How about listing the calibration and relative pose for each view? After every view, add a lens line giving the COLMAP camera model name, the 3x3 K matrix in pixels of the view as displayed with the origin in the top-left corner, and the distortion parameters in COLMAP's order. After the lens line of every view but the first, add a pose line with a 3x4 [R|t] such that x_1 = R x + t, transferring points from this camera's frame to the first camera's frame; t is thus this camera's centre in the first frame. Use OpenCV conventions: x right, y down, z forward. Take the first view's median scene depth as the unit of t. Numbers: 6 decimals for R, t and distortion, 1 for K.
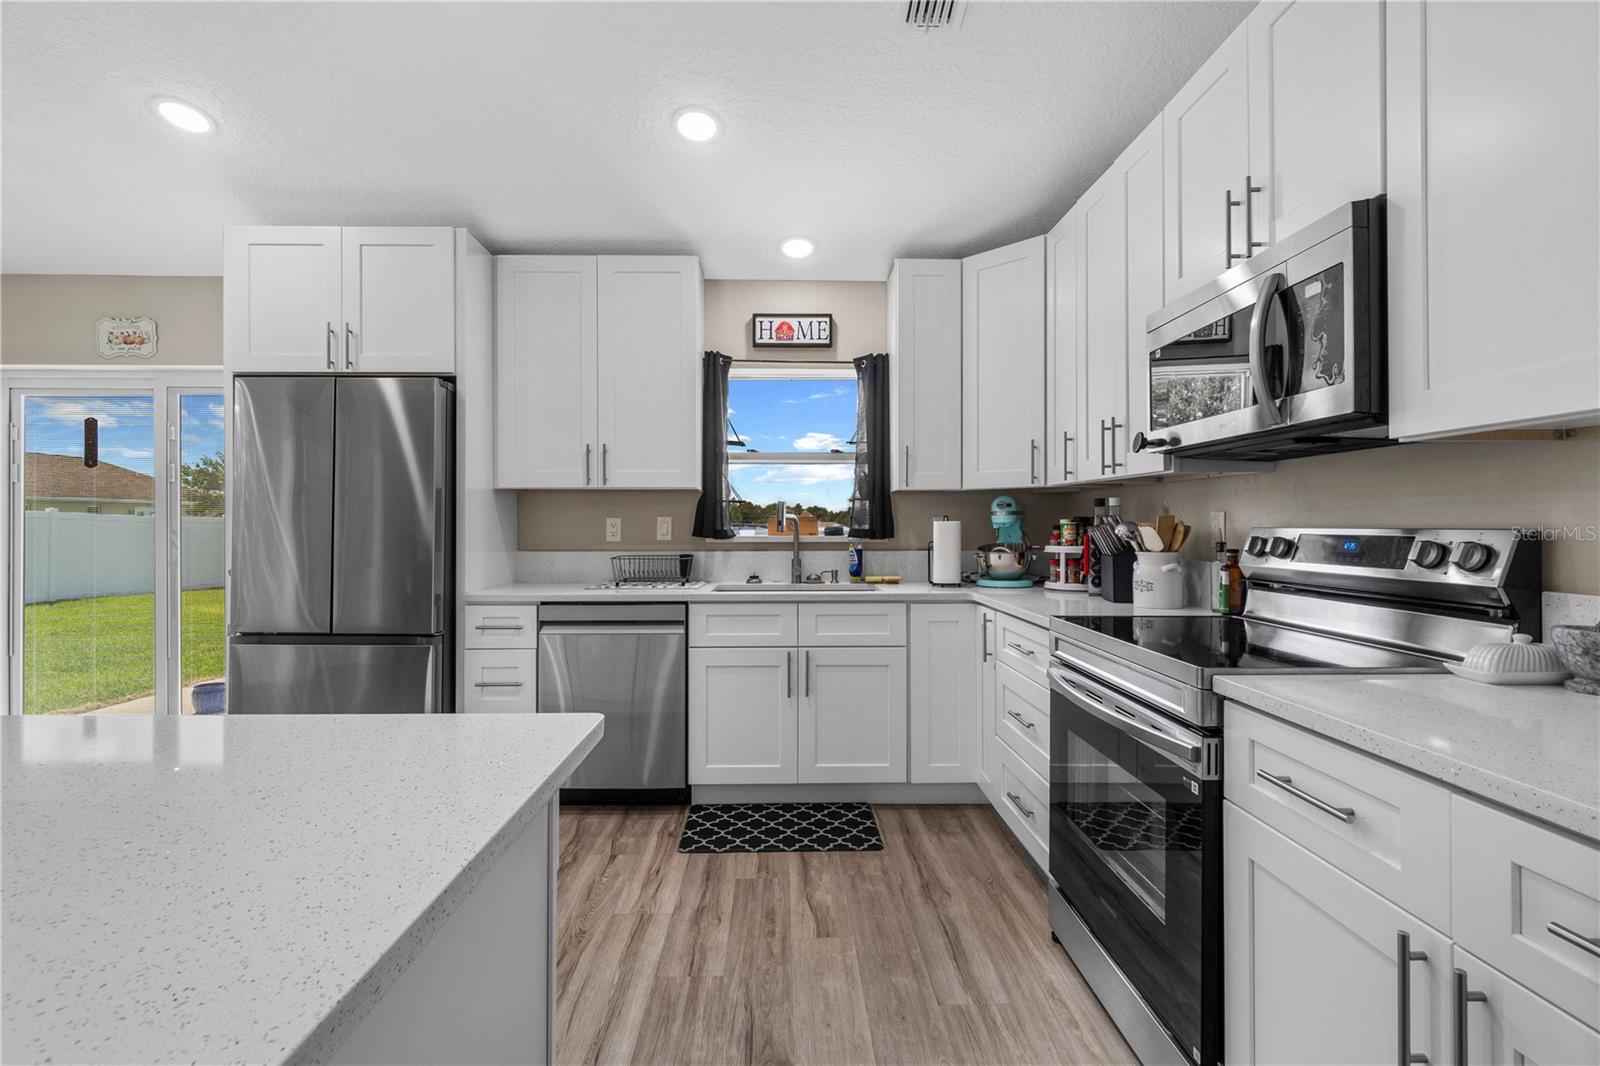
lens RADIAL K [[715.2, 0, 795.8], [0, 715.2, 523.9], [0, 0, 1]] dist [0.001487, -0.000485]
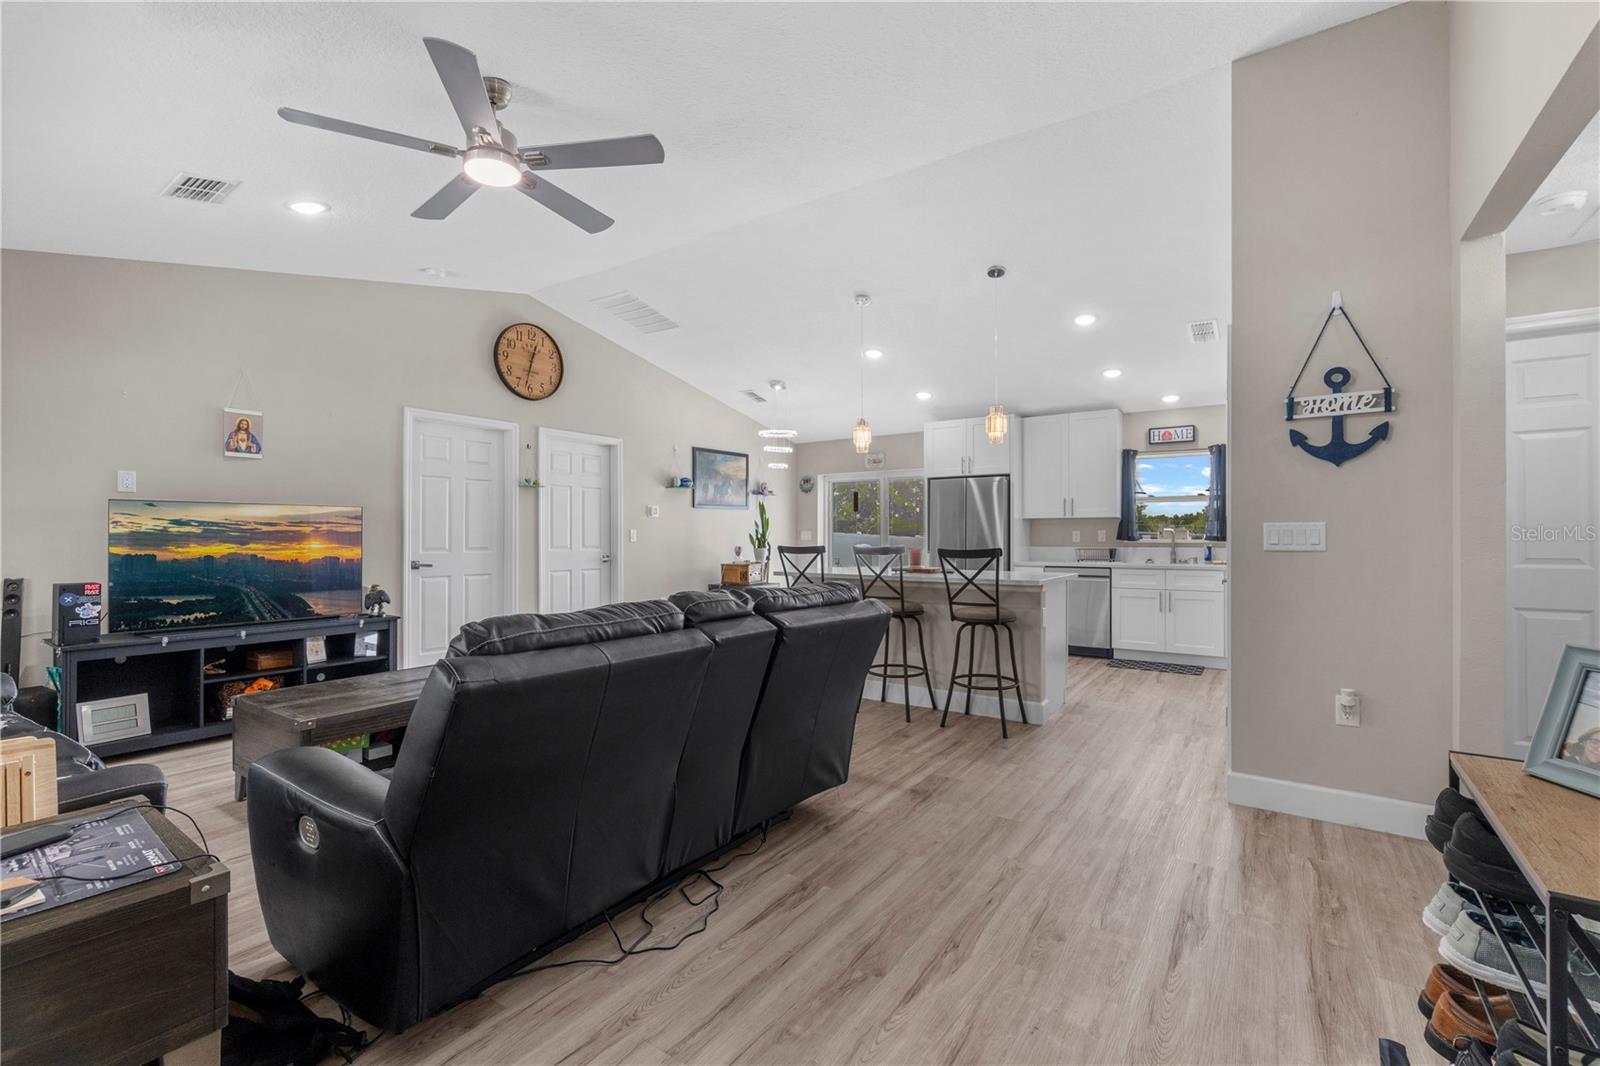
lens RADIAL K [[696.0, 0, 794.8], [0, 696.0, 533.3], [0, 0, 1]] dist [-0.000796, -0.000047]
pose [[0.811623, -0.002712, -0.584175, 0.313541], [0.001793, 0.999996, -0.002152, 0.002141], [0.584179, 0.000699, 0.811625, -1.334244]]
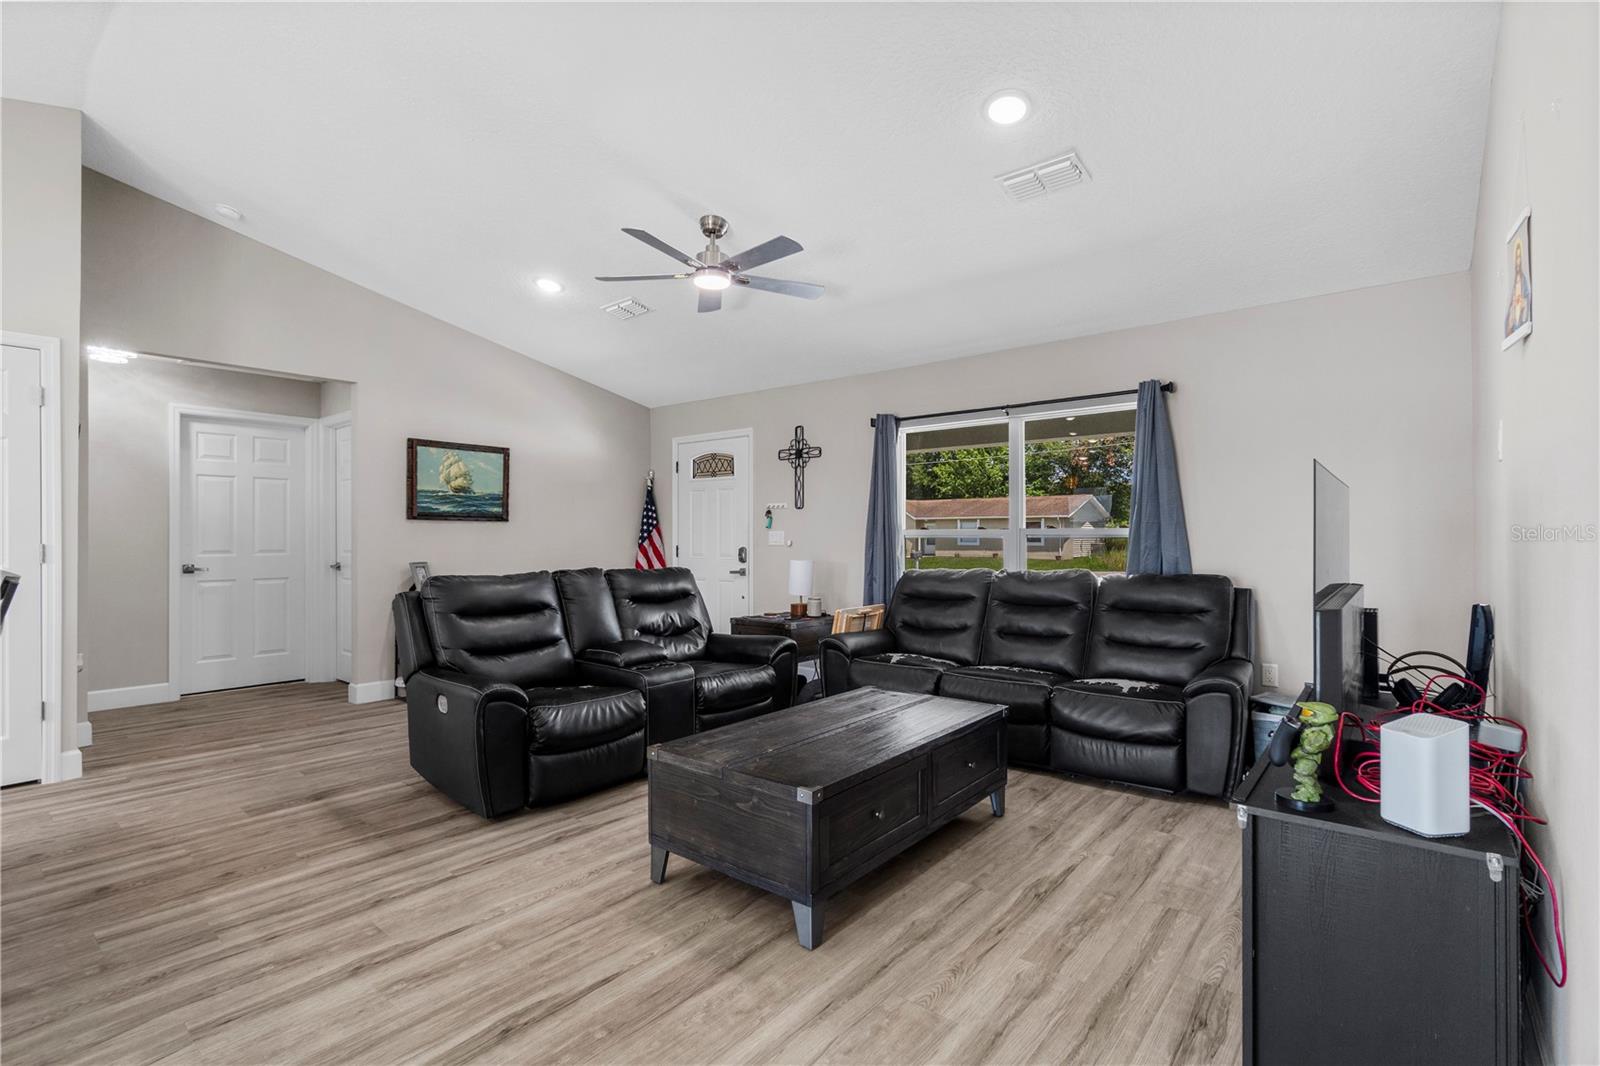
lens RADIAL K [[737.4, 0, 794.0], [0, 737.4, 534.7], [0, 0, 1]] dist [-0.013090, 0.003918]
pose [[-0.757005, -0.002004, 0.653406, -1.371087], [-0.004370, 0.999988, -0.001996, -0.002028], [-0.653394, -0.004366, -0.757005, -0.030677]]
